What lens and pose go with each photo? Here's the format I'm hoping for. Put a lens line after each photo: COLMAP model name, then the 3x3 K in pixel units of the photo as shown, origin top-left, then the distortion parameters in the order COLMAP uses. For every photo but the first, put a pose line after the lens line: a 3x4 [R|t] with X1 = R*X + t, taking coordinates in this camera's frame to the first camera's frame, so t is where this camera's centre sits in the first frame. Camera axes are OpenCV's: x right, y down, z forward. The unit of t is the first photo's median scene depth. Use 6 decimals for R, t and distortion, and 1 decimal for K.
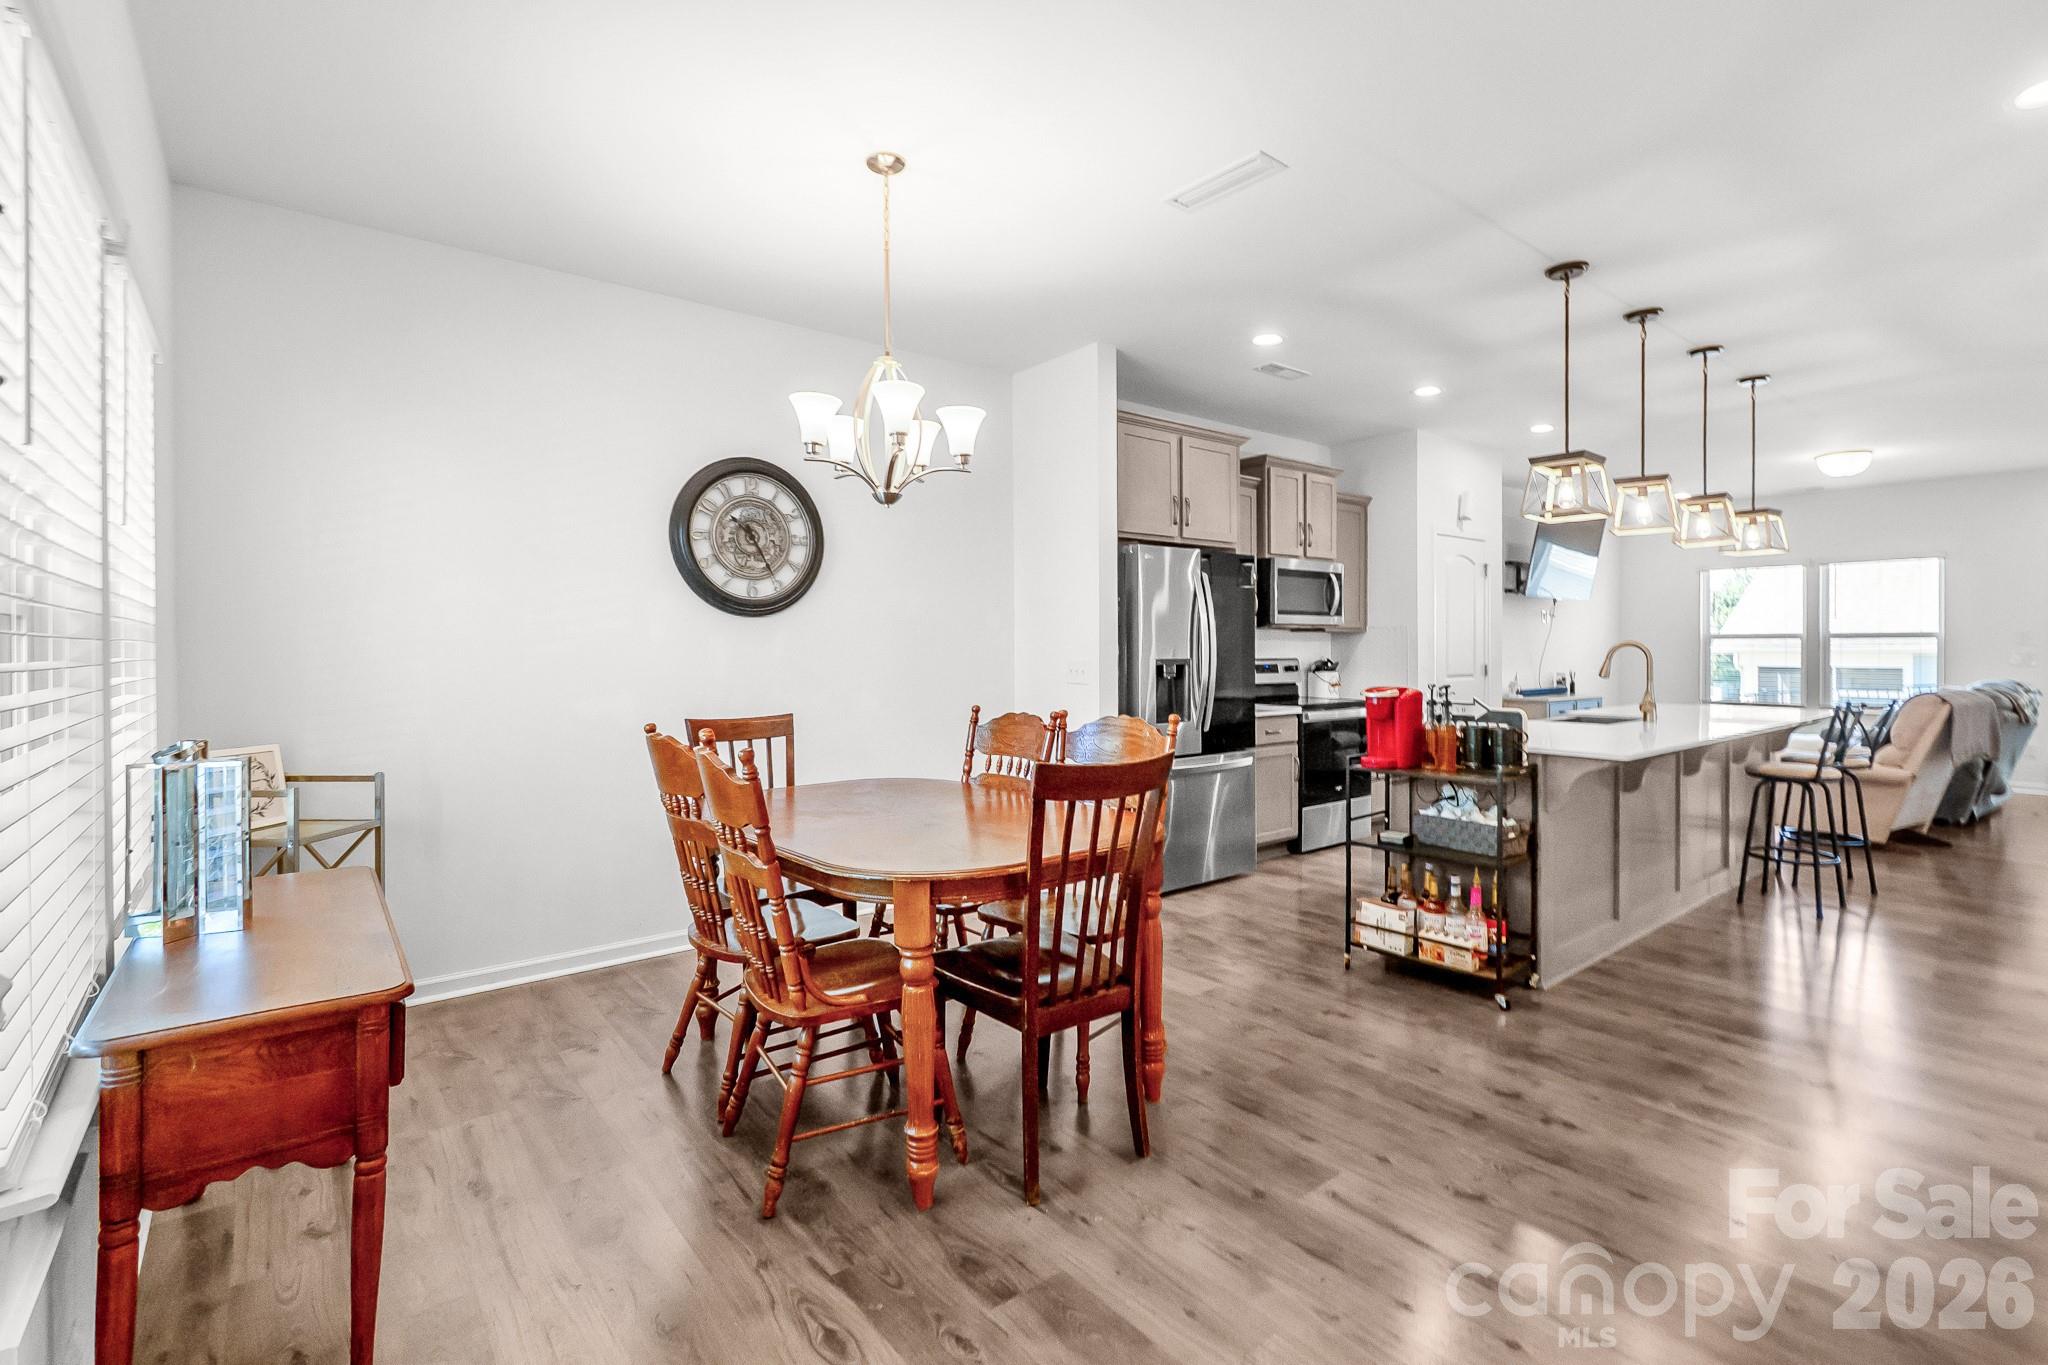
lens RADIAL K [[923.9, 0, 977.0], [0, 923.9, 644.9], [0, 0, 1]] dist [0.008477, -0.000355]
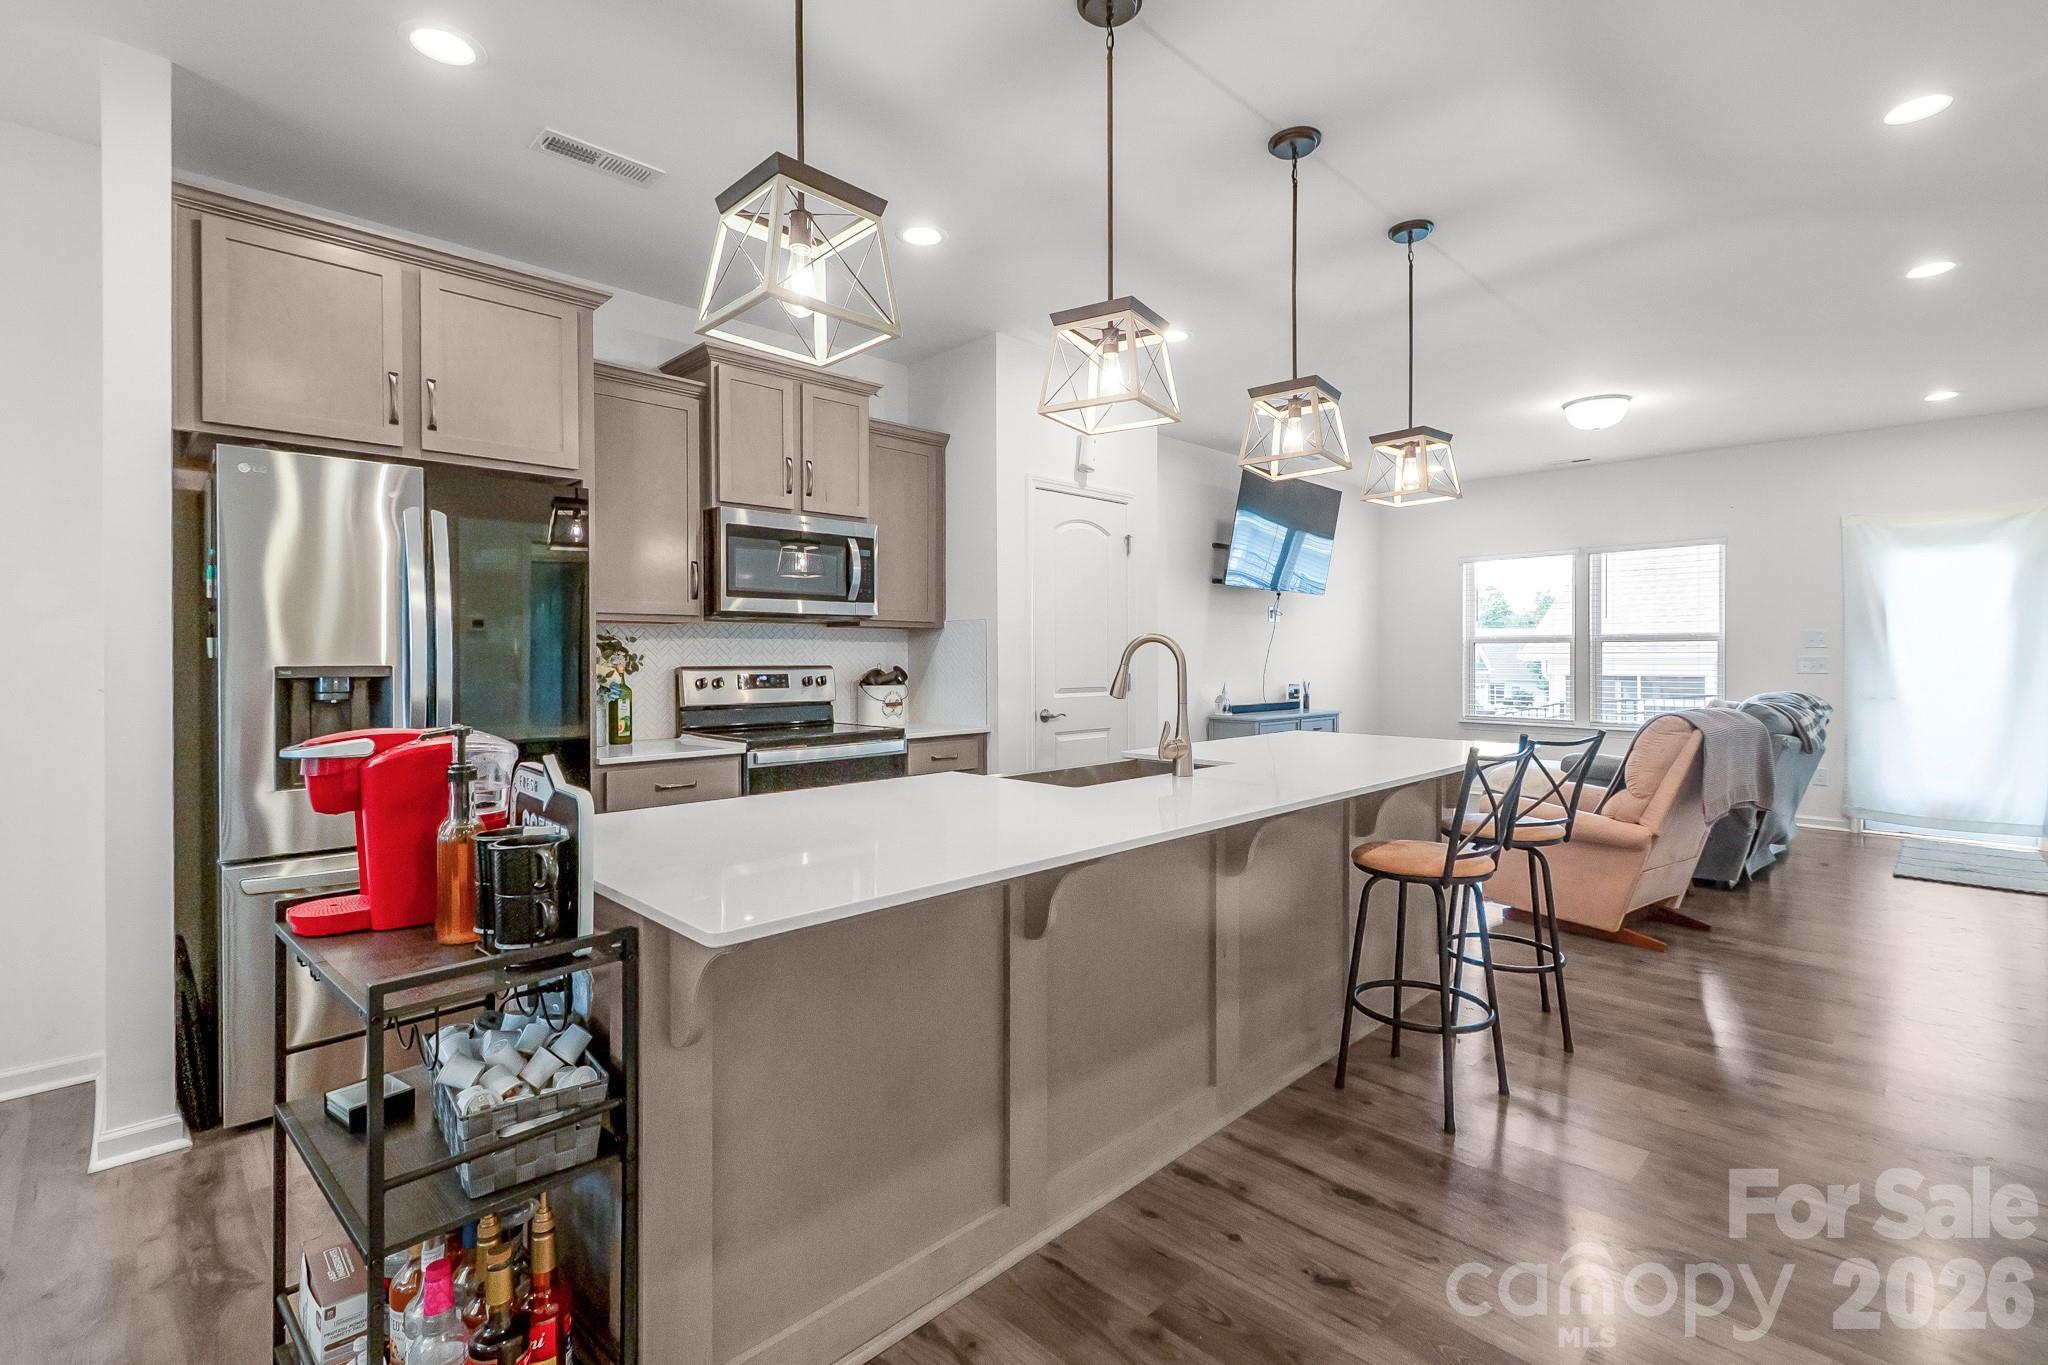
lens RADIAL K [[923.9, 0, 935.9], [0, 923.9, 654.3], [0, 0, 1]] dist [0.008477, -0.000355]
pose [[0.996895, -0.000612, 0.078739, 0.374444], [0.000590, 1.000000, 0.000296, 0.005962], [-0.078739, -0.000249, 0.996895, 0.317970]]
